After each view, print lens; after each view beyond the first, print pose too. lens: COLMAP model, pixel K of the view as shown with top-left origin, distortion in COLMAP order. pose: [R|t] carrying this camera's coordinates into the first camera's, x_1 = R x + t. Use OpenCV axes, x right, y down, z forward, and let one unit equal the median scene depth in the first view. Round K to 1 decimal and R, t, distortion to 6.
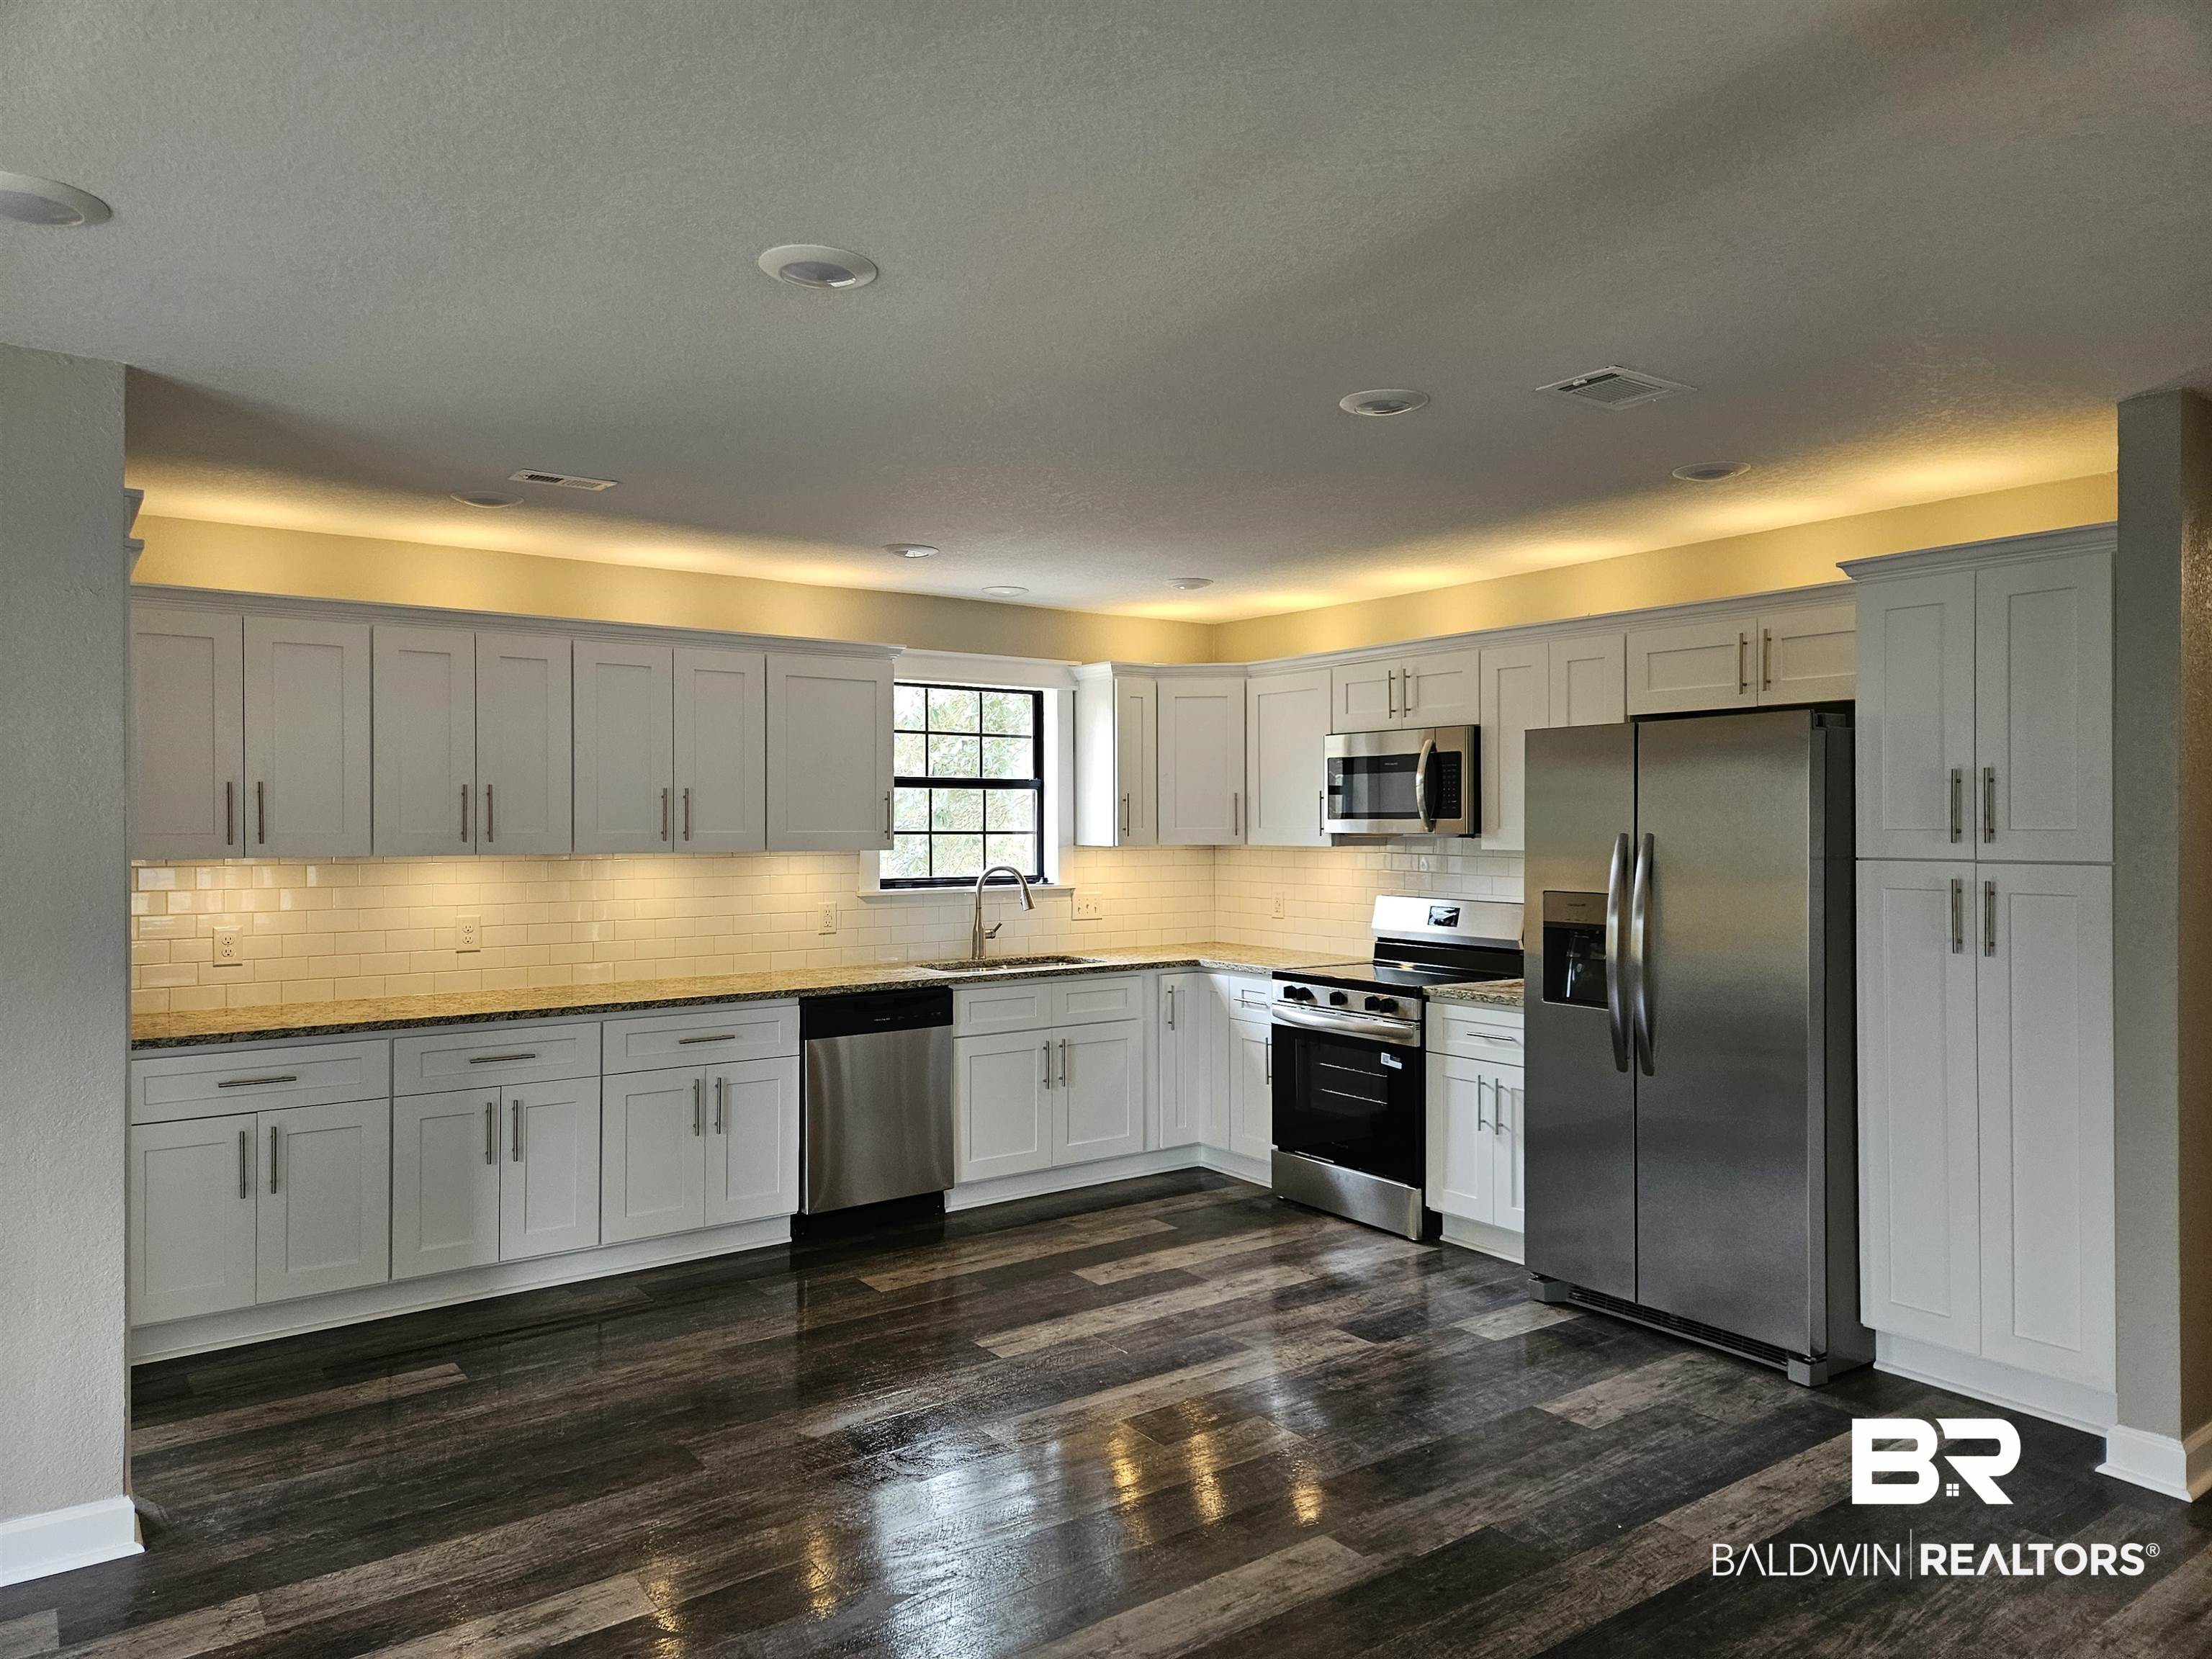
lens RADIAL K [[1468.6, 0, 1102.6], [0, 1468.6, 797.9], [0, 0, 1]] dist [0.049813, -0.037996]
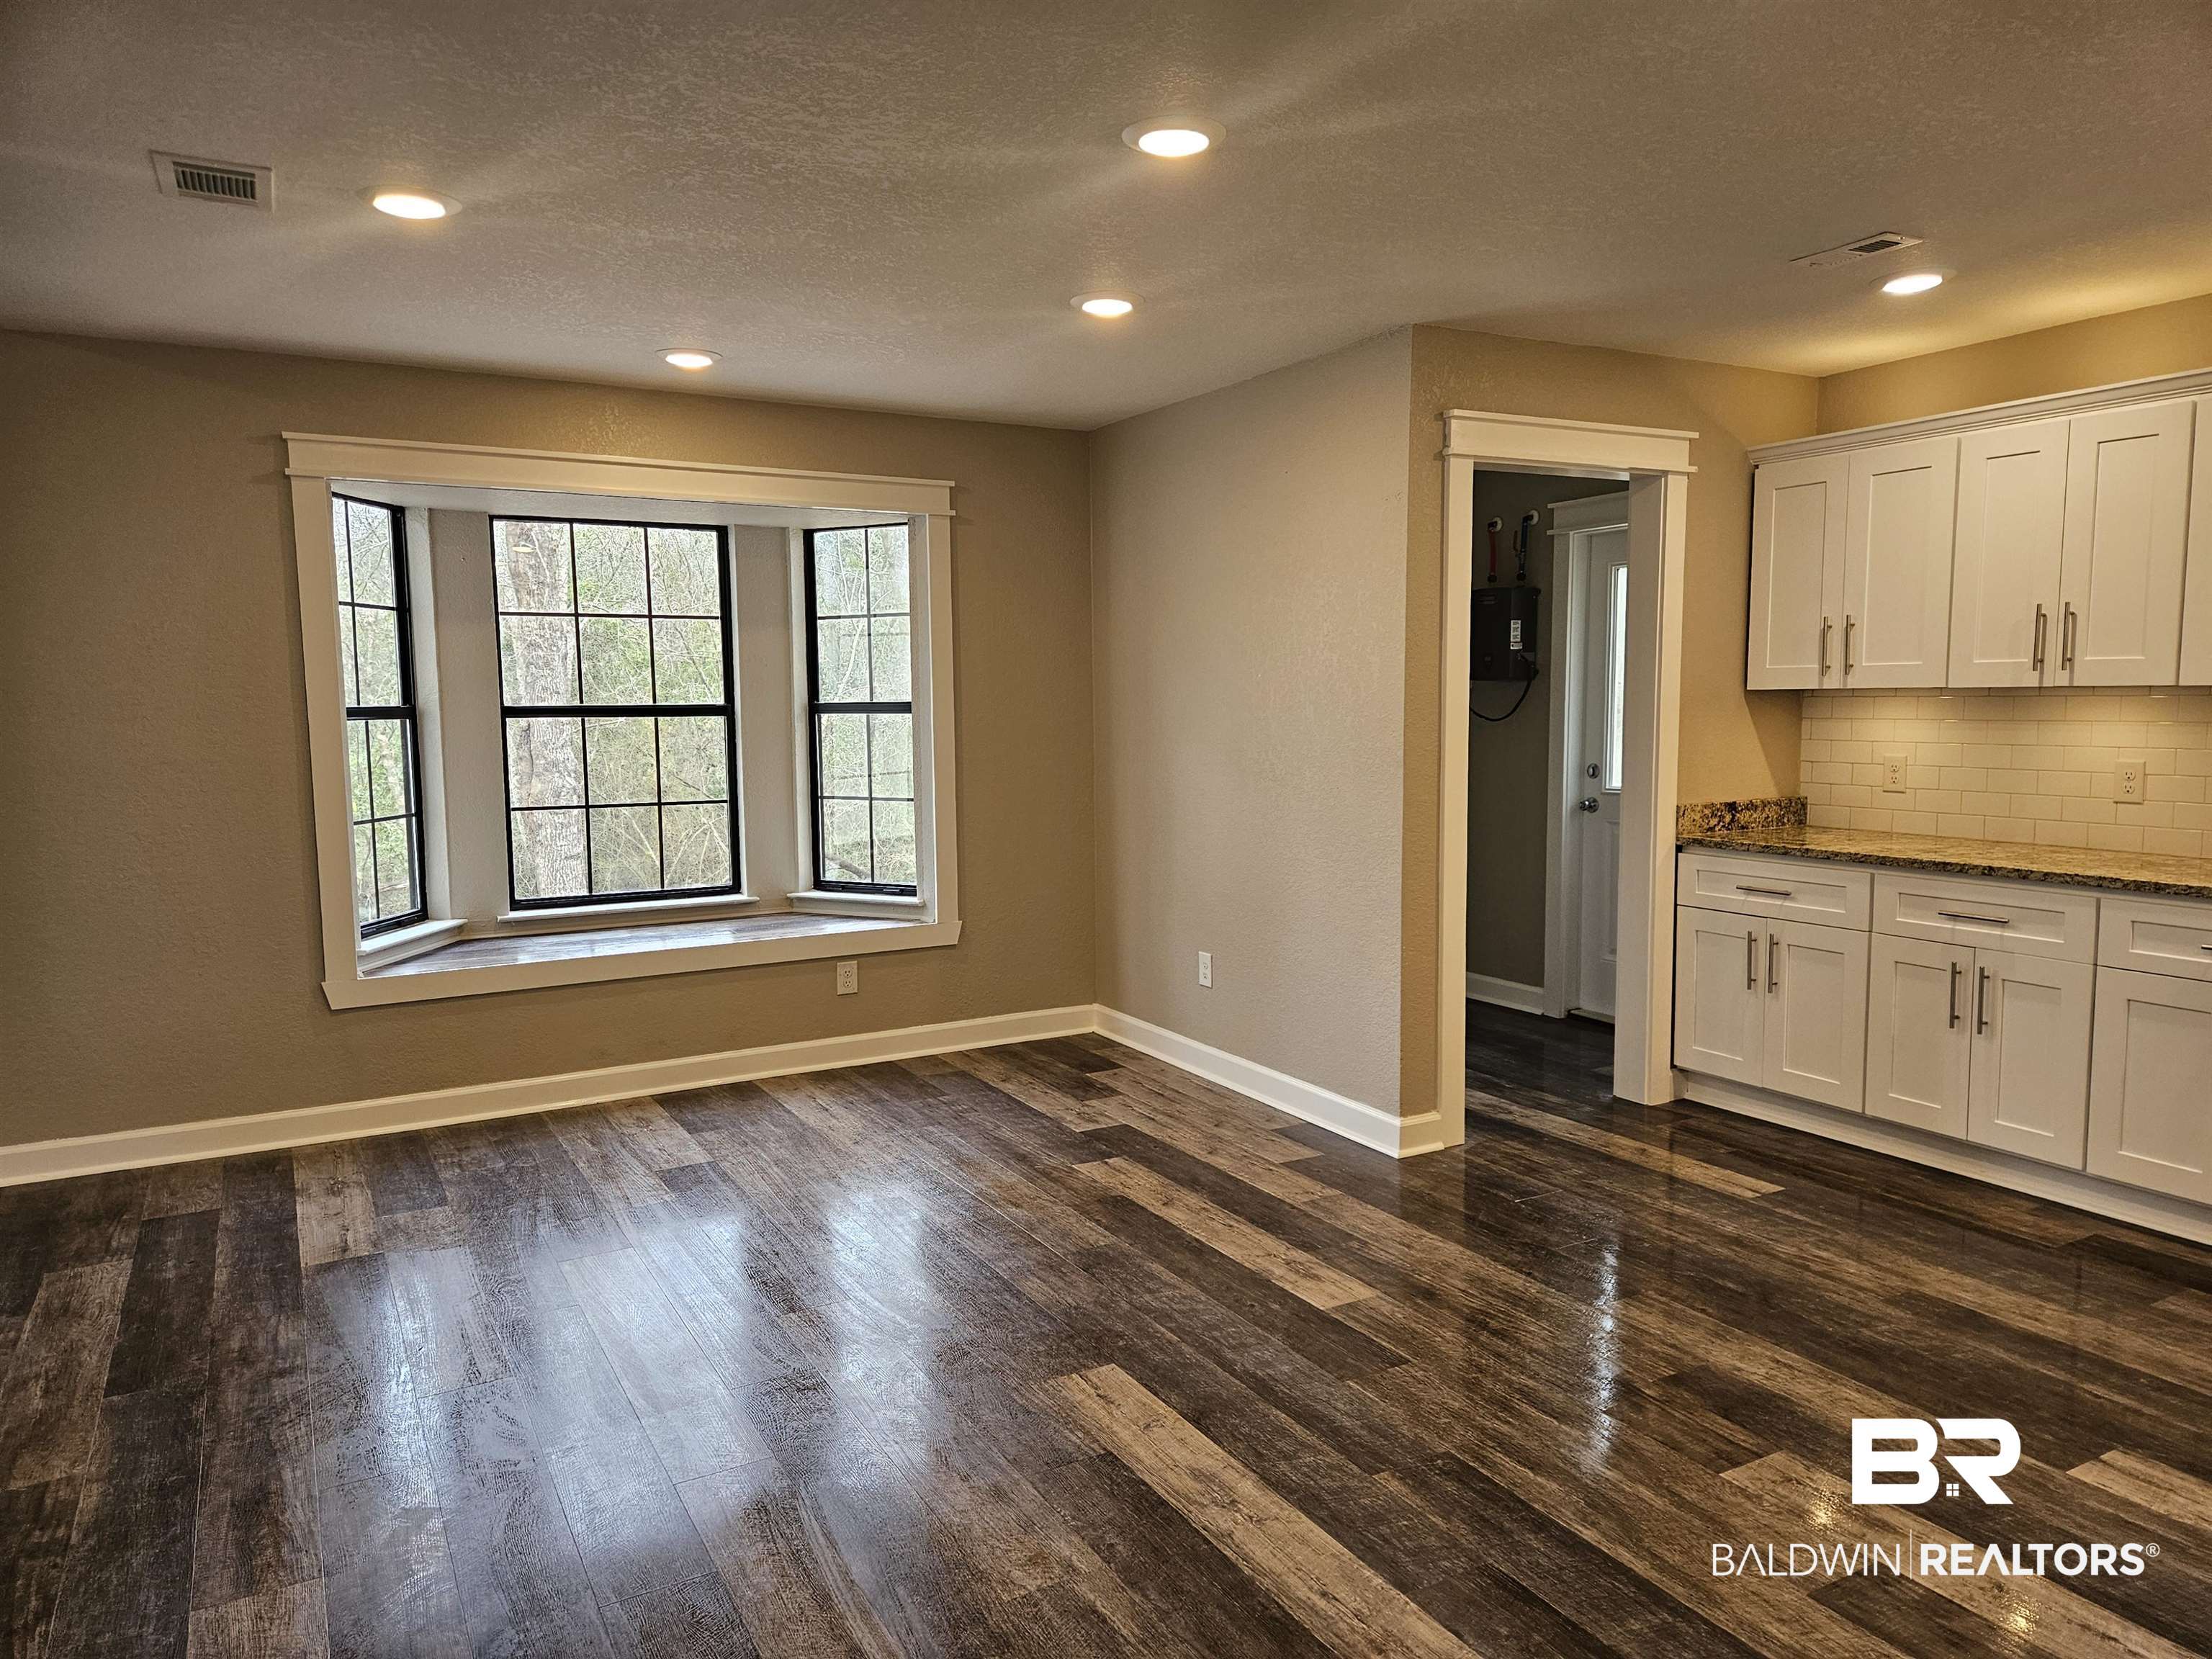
lens RADIAL K [[1468.6, 0, 1124.4], [0, 1468.6, 830.2], [0, 0, 1]] dist [0.049813, -0.037996]
pose [[-0.106975, 0.096562, -0.989562, 0.505149], [0.026754, 0.995192, 0.094219, 0.026186], [0.993902, -0.016395, -0.109044, 0.575291]]
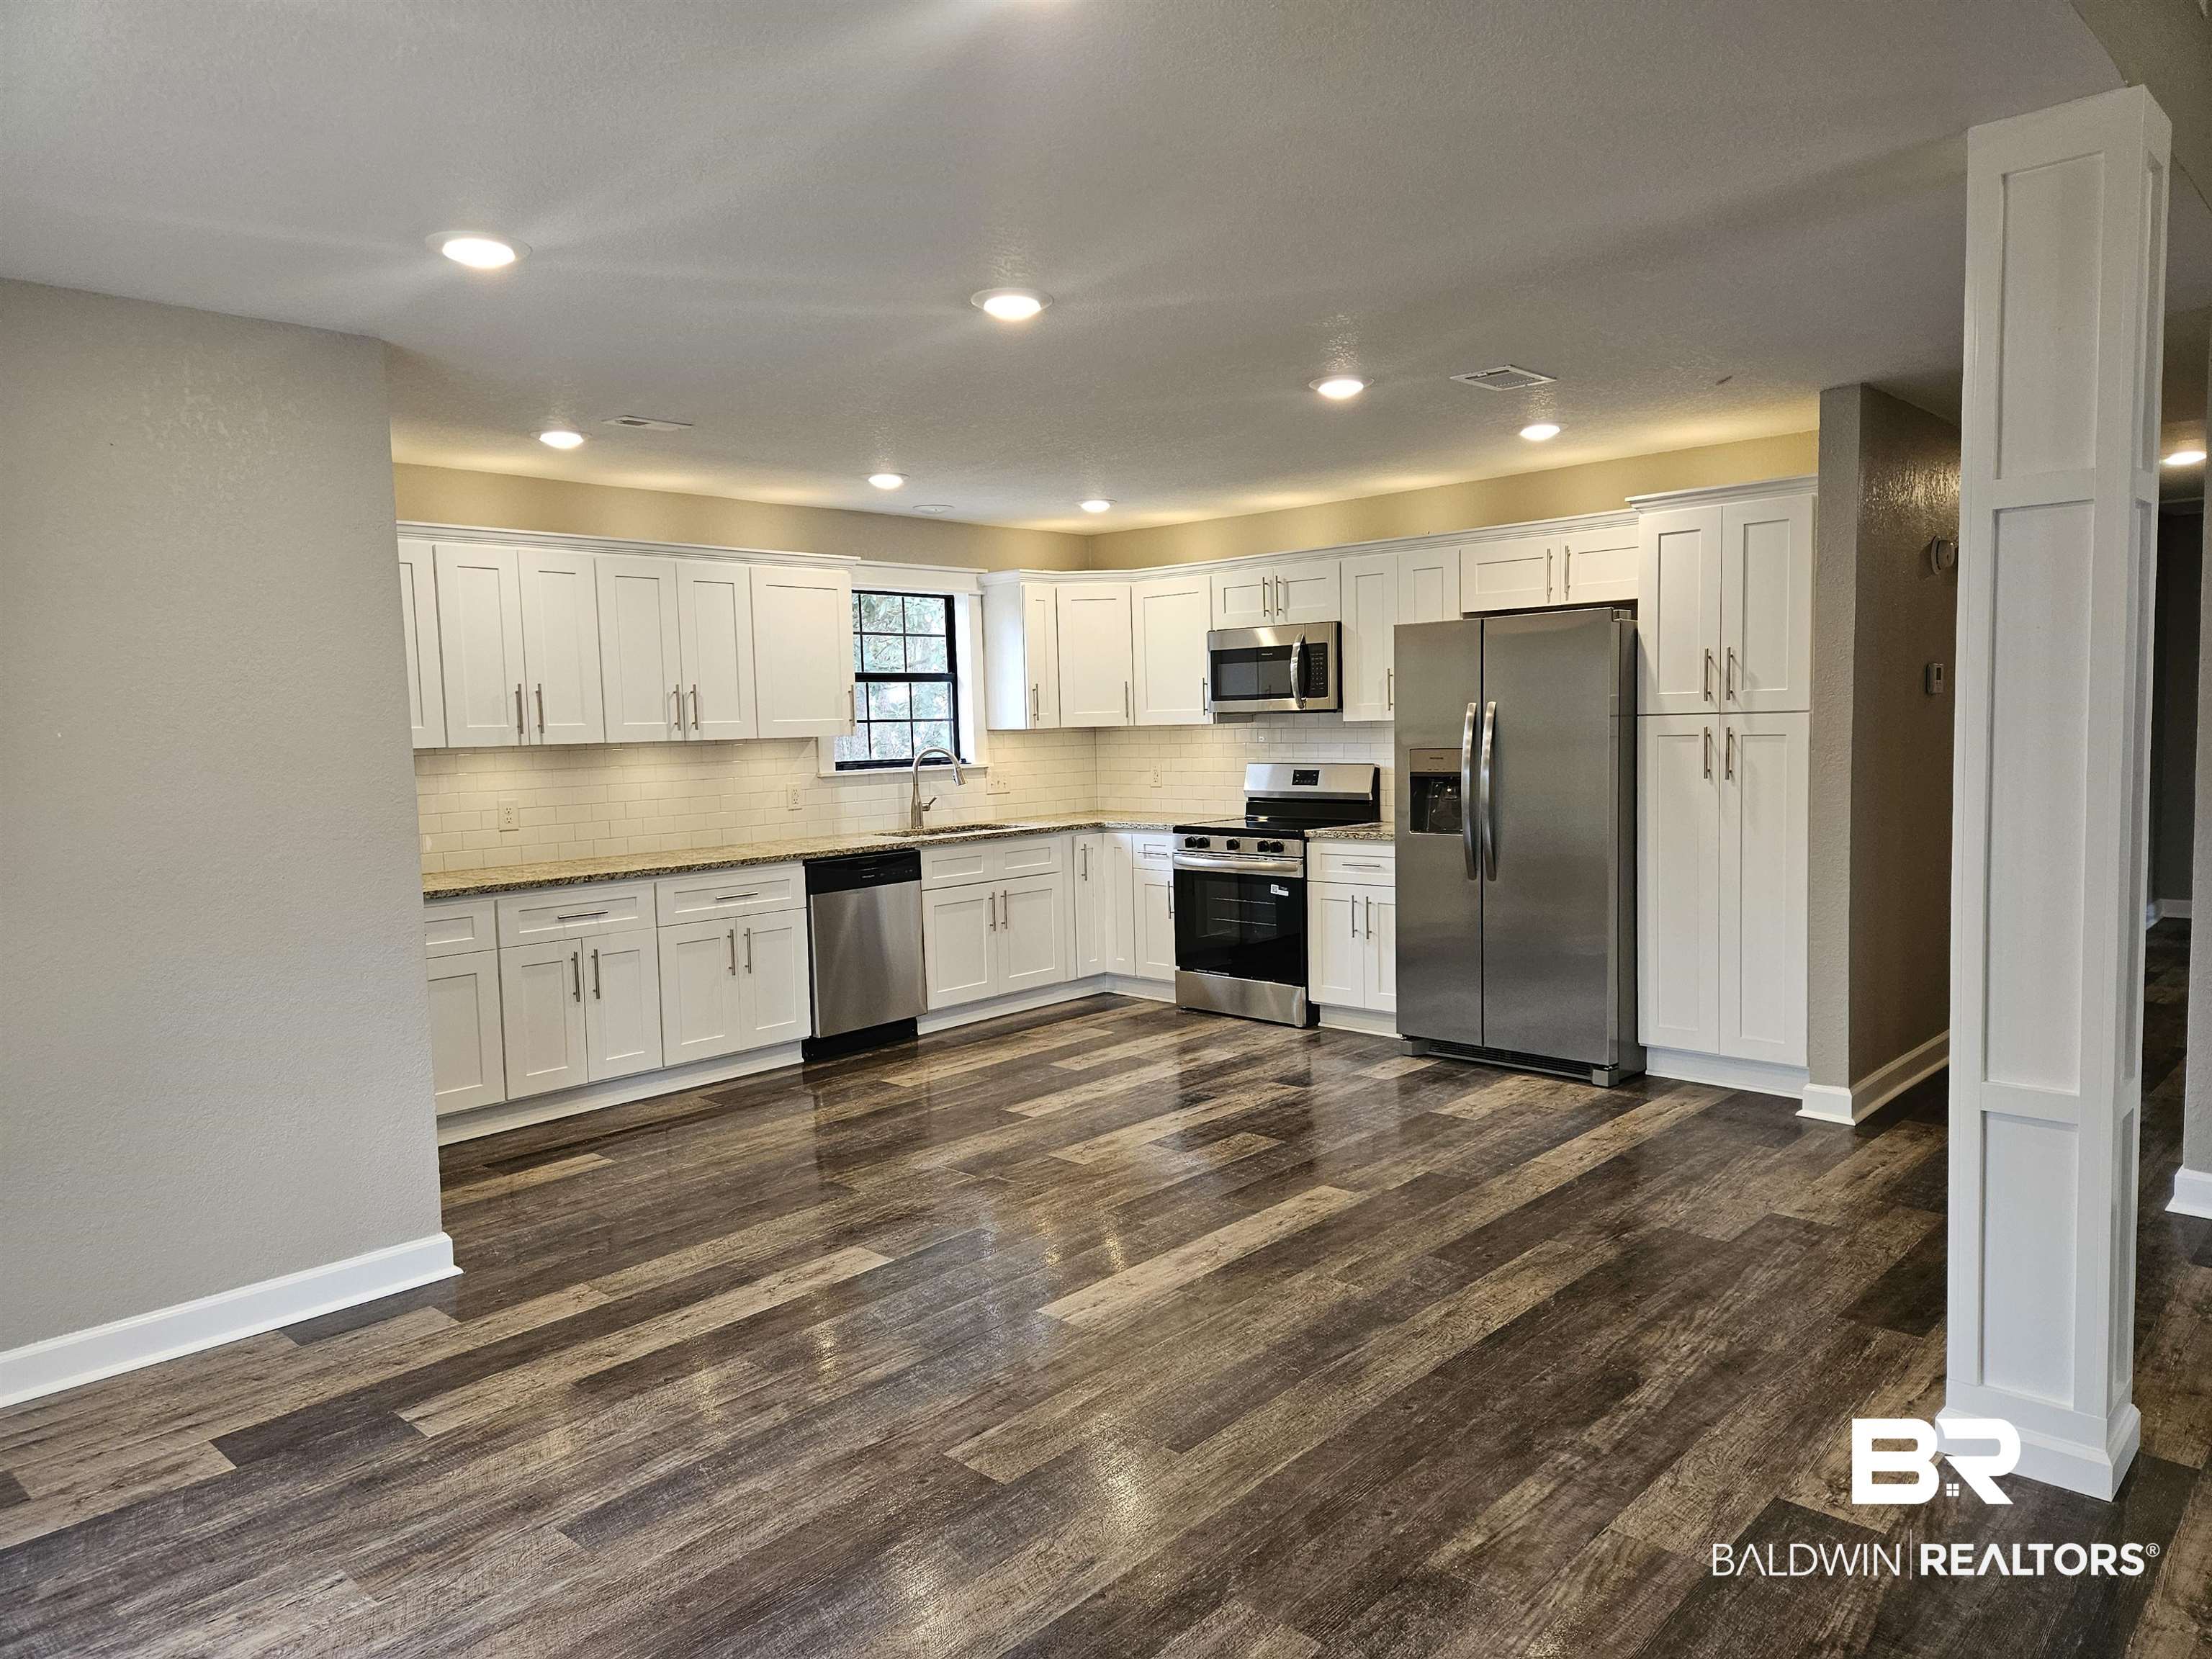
lens RADIAL K [[1468.6, 0, 1103.3], [0, 1468.6, 809.4], [0, 0, 1]] dist [0.049813, -0.037996]
pose [[0.982022, -0.036447, 0.185216, -0.204432], [0.021849, 0.996535, 0.080252, 0.005538], [-0.187499, -0.074762, 0.979416, -0.223931]]
